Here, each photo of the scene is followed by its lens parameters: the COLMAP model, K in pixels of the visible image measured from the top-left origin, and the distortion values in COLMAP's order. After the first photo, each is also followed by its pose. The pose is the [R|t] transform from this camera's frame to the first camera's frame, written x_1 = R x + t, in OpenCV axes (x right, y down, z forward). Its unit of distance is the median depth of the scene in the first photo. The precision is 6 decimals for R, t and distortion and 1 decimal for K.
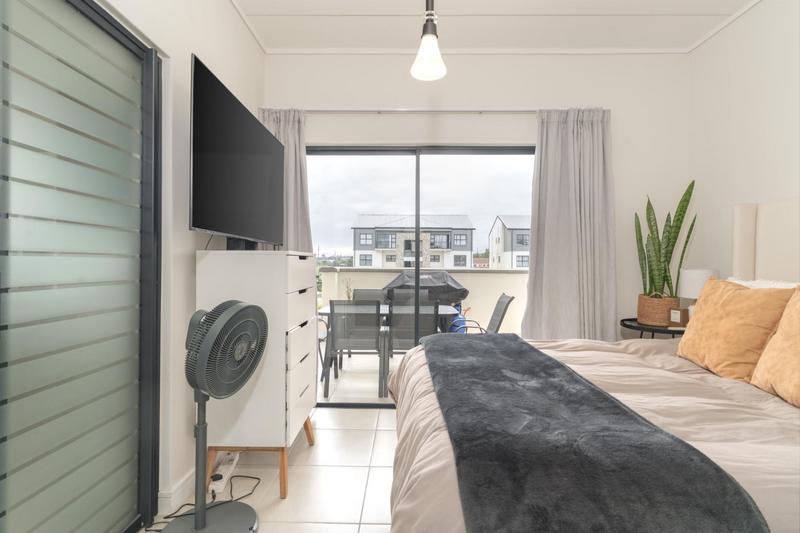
lens RADIAL K [[408.8, 0, 395.8], [0, 408.8, 264.8], [0, 0, 1]] dist [0.002407, 0.000782]
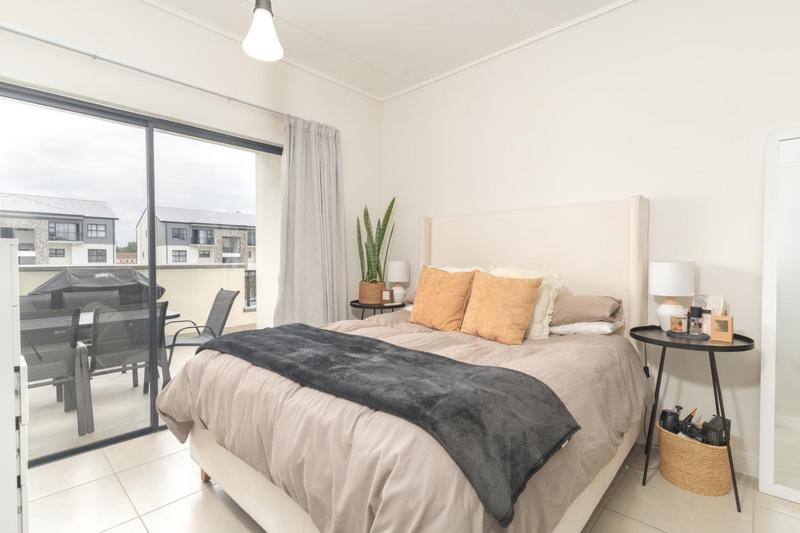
lens RADIAL K [[384.4, 0, 402.7], [0, 384.4, 264.9], [0, 0, 1]] dist [-0.005303, -0.001467]
pose [[0.666994, -0.020410, 0.744783, -0.162065], [0.009292, 0.999775, 0.019076, -0.000486], [-0.745005, -0.005803, 0.667034, 0.079404]]
